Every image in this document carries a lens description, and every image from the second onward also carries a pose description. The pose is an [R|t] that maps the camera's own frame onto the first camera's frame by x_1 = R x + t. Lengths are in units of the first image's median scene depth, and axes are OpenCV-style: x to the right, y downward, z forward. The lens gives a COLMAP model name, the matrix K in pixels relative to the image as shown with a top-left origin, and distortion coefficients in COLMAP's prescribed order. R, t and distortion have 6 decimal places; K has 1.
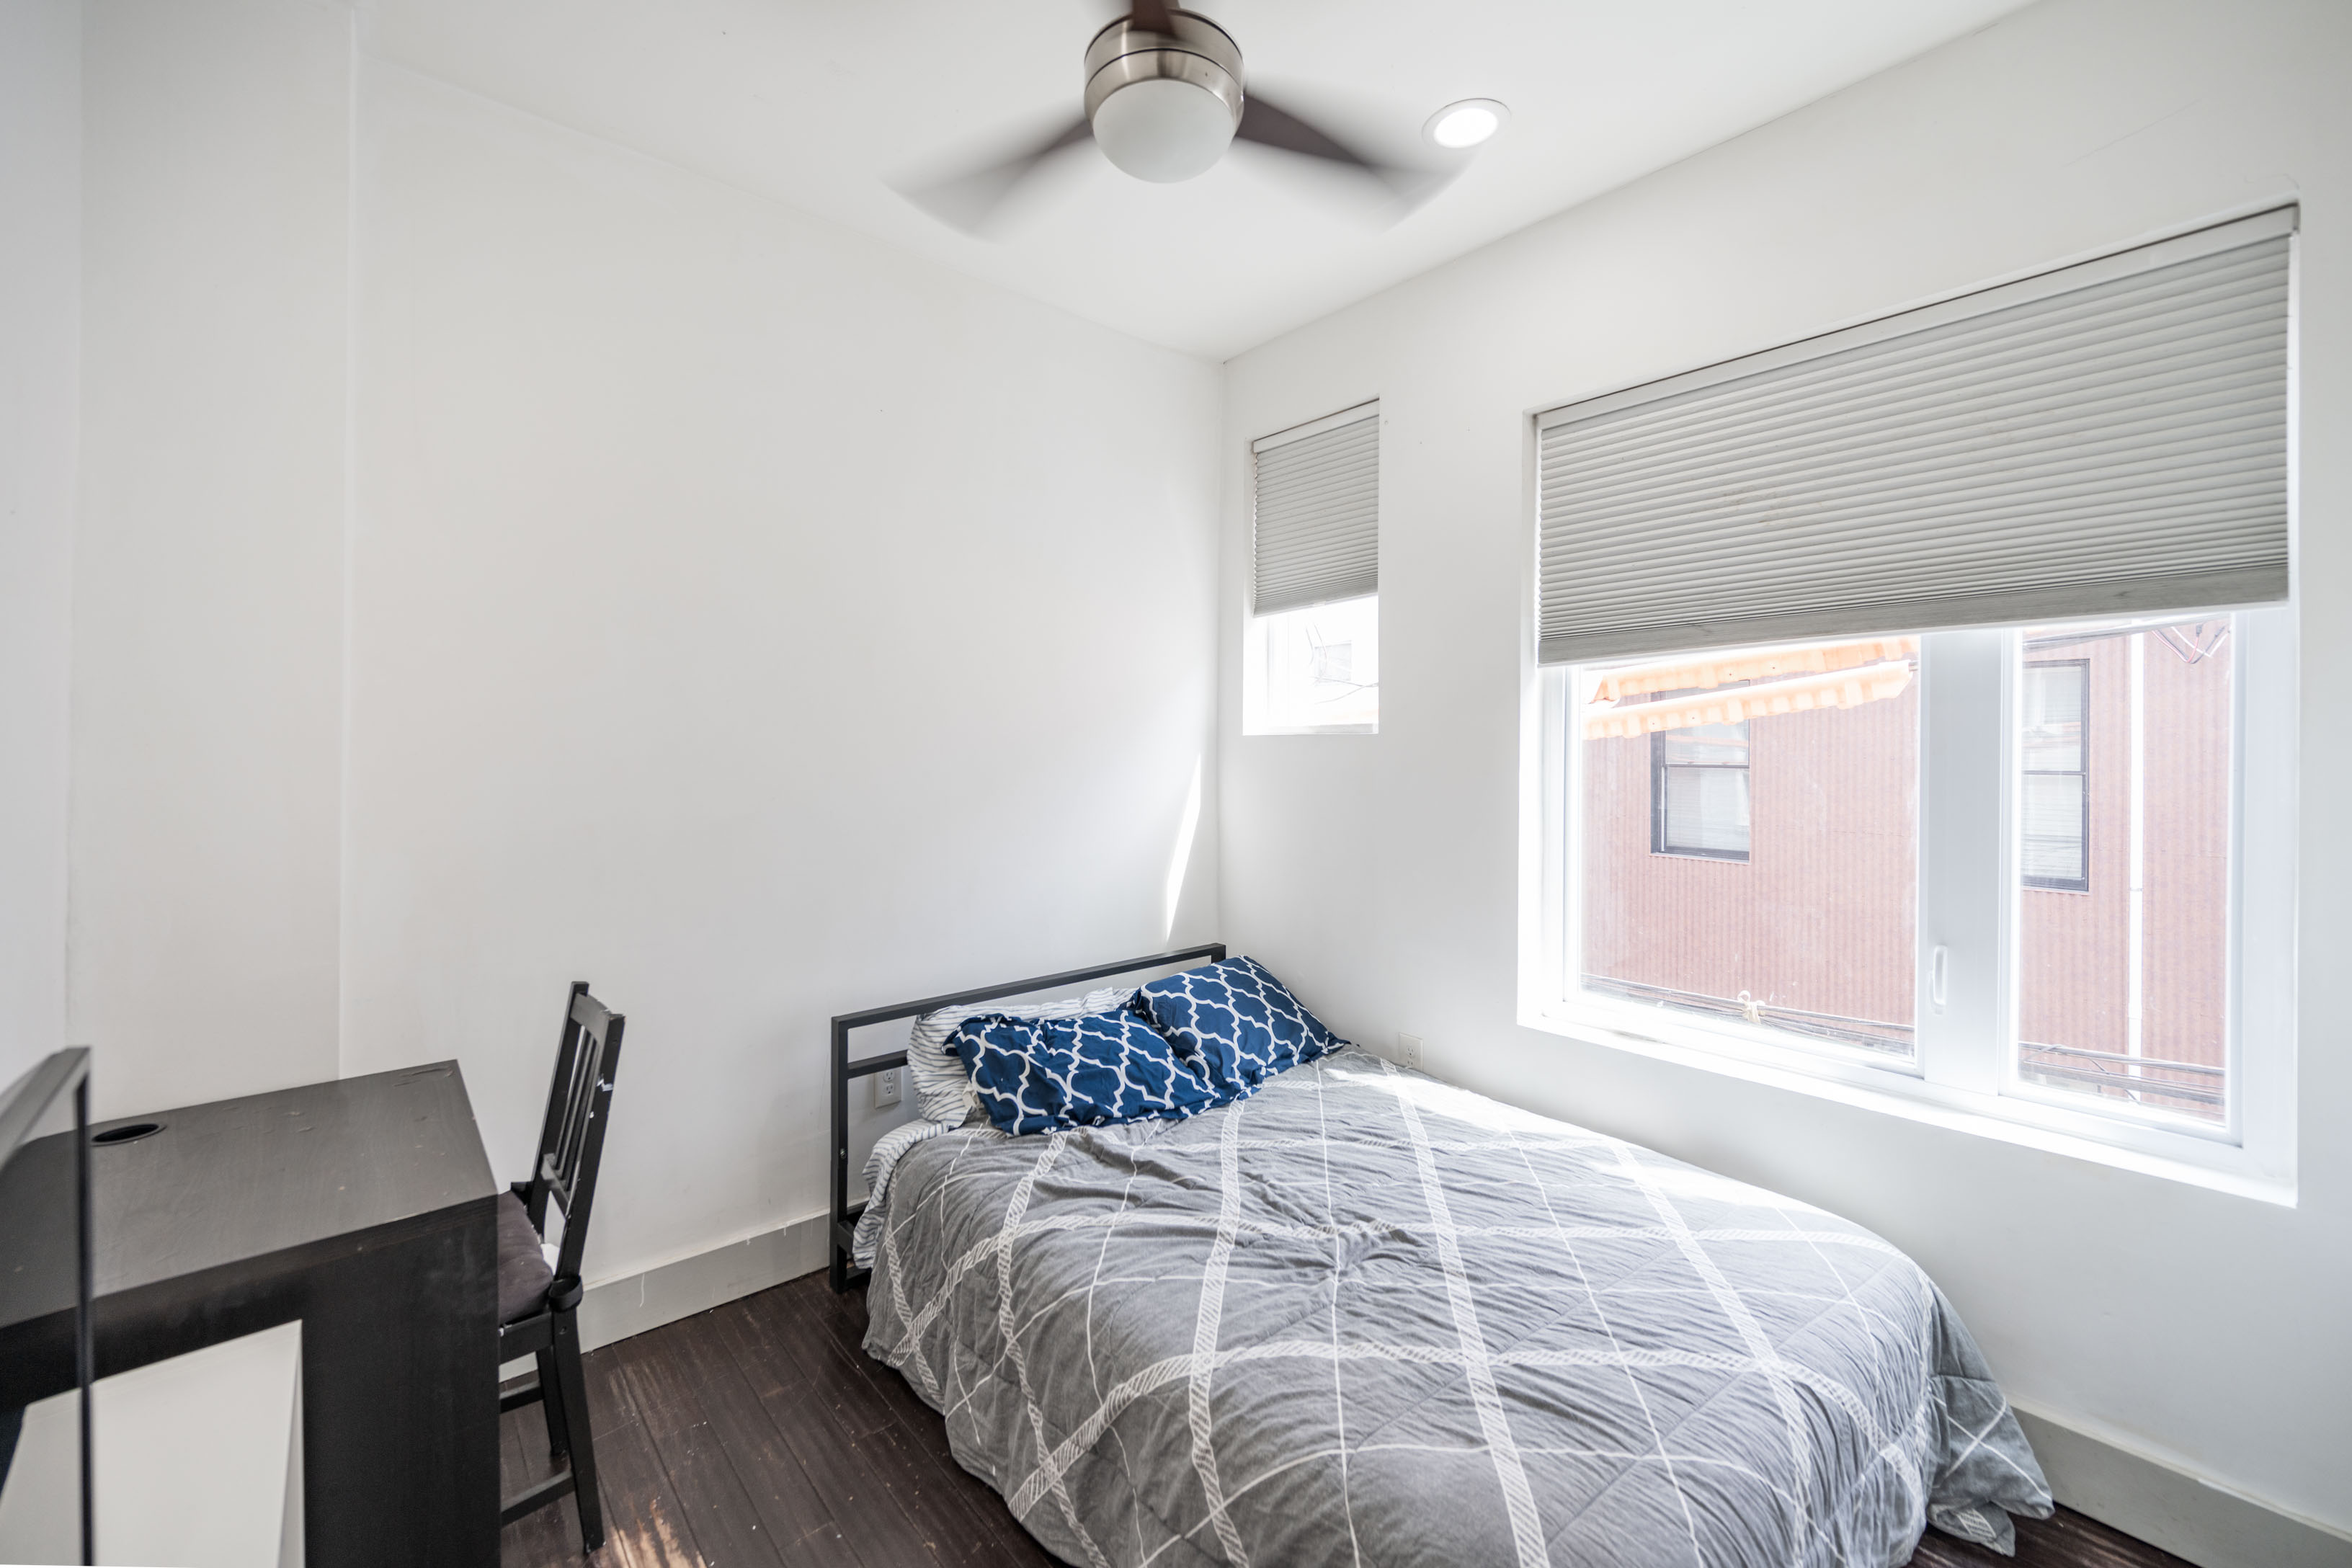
lens RADIAL K [[939.0, 0, 1177.1], [0, 939.0, 749.1], [0, 0, 1]] dist [0.000427, 0.000049]
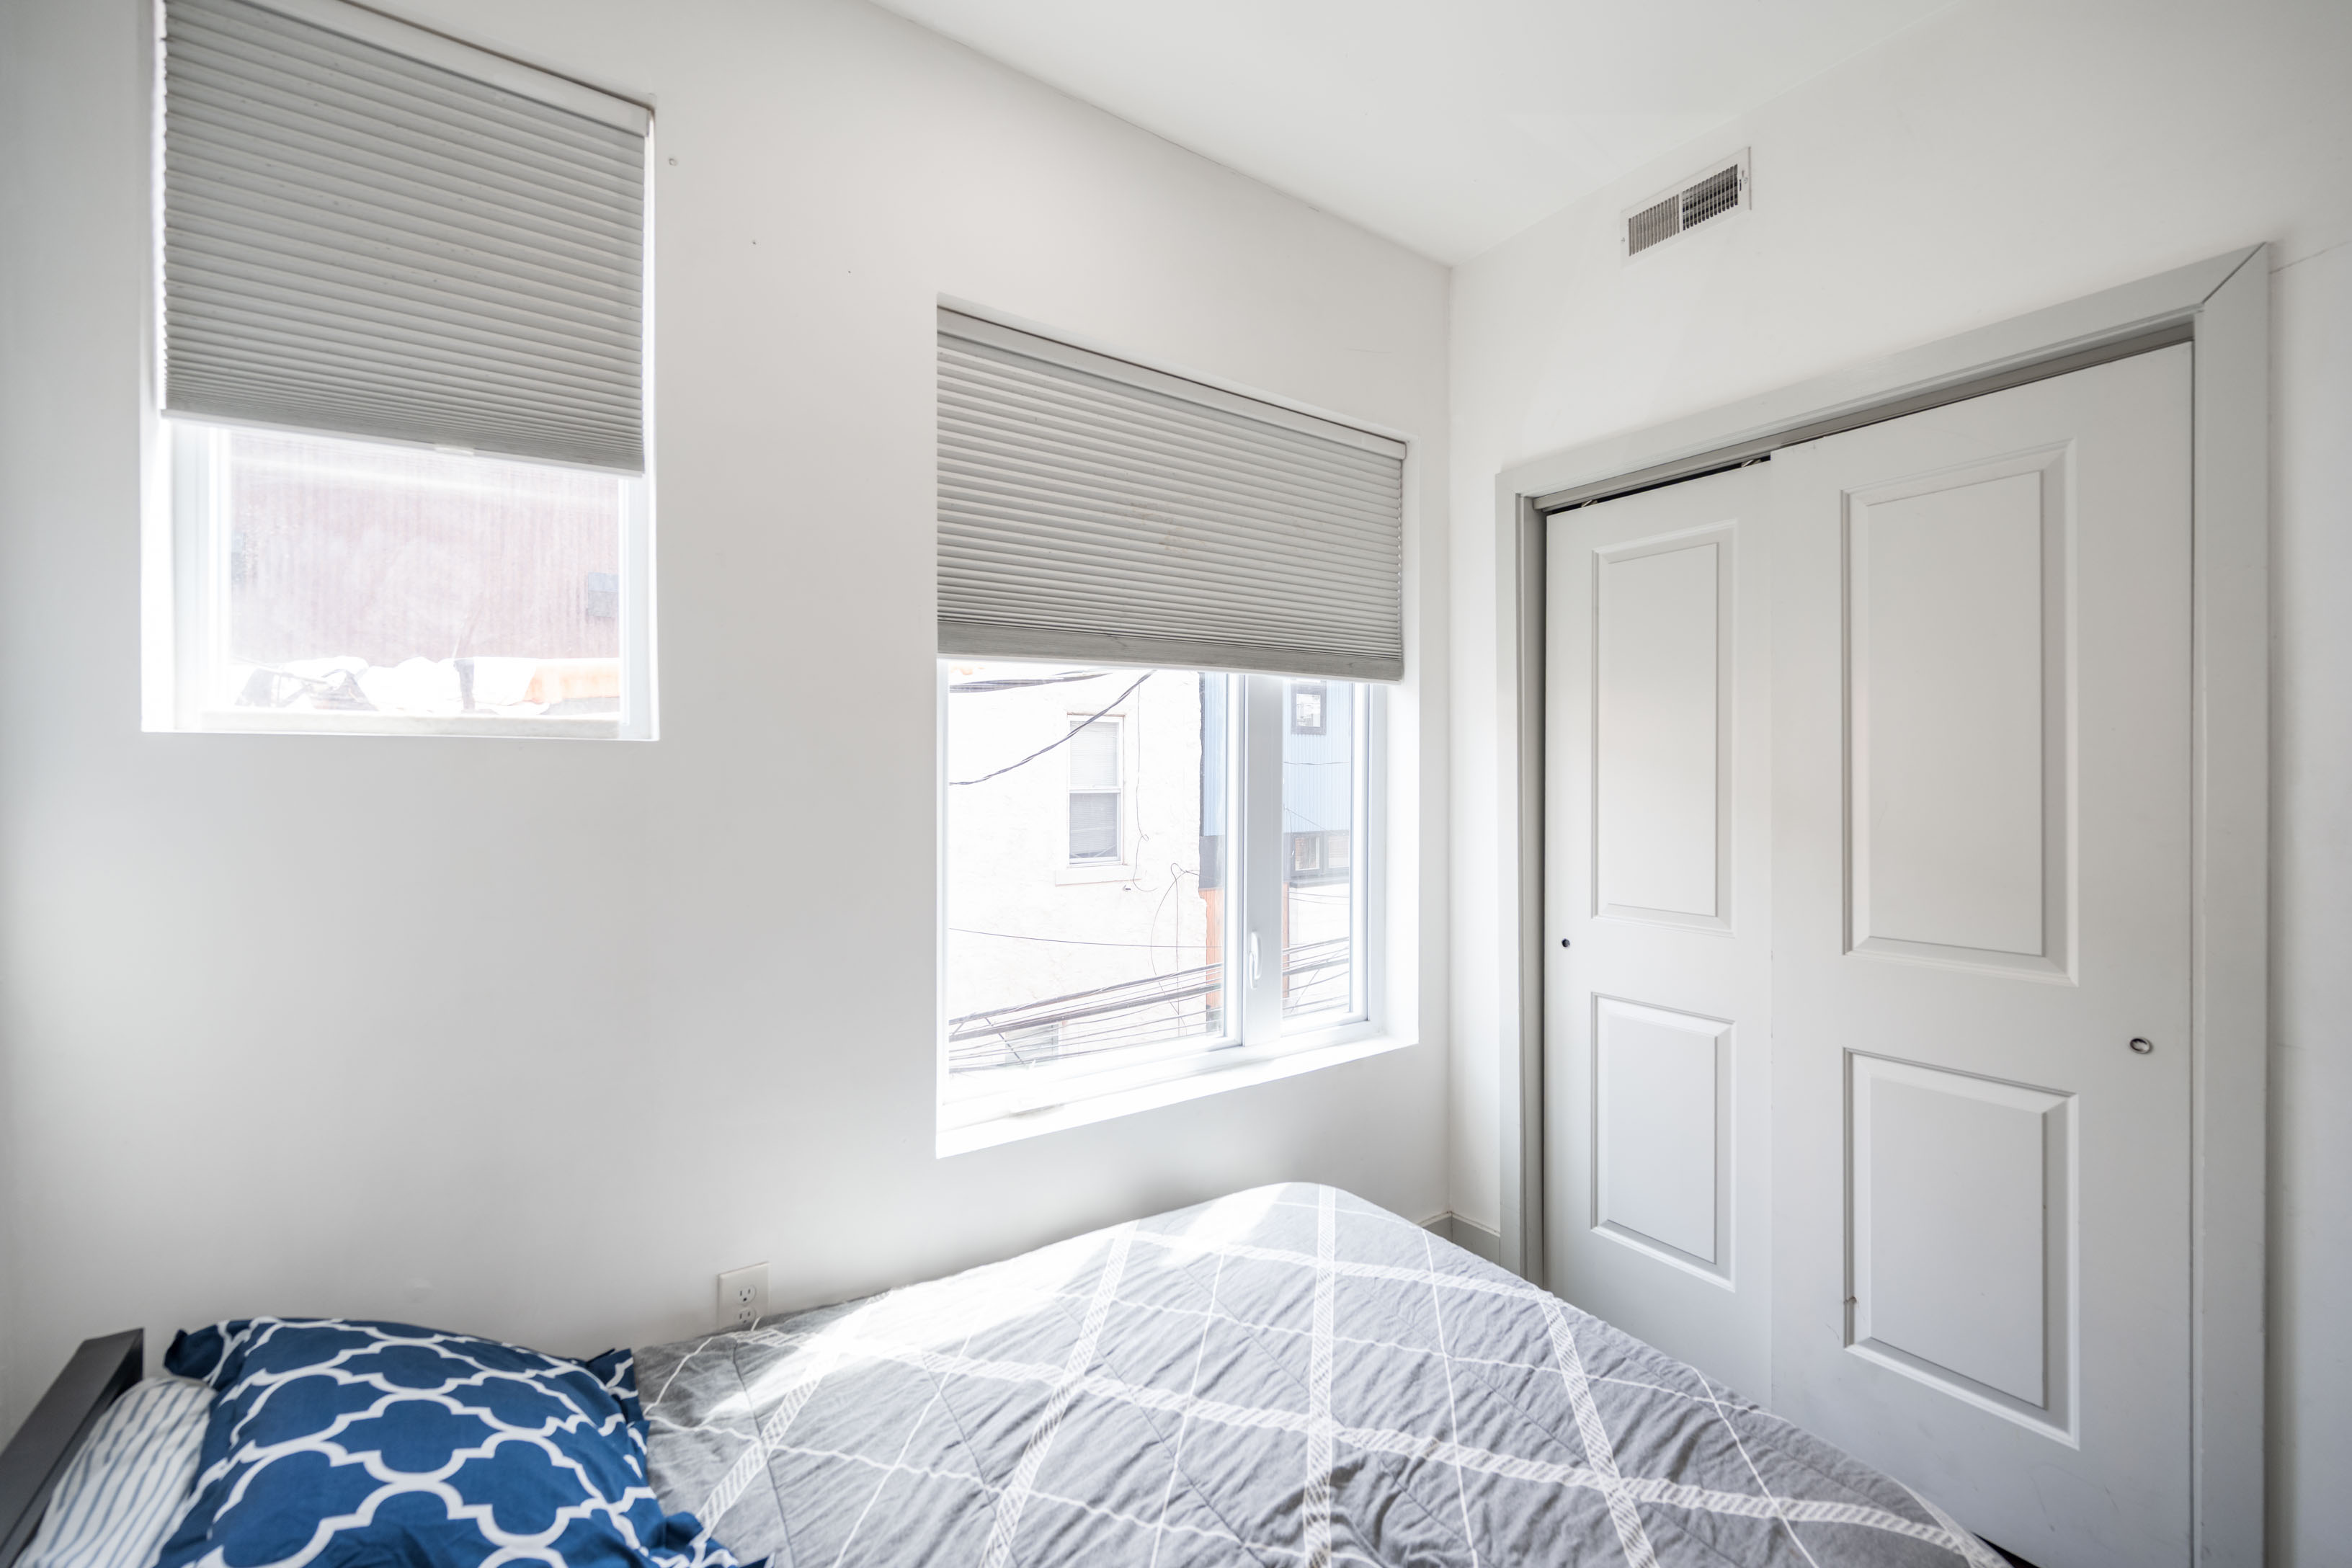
lens RADIAL K [[953.7, 0, 1175.4], [0, 953.7, 773.1], [0, 0, 1]] dist [-0.002216, -0.000257]
pose [[0.113286, -0.000368, 0.993562, -0.385515], [0.003166, 0.999995, 0.000010, 0.003657], [-0.993557, 0.003144, 0.113287, 0.858430]]
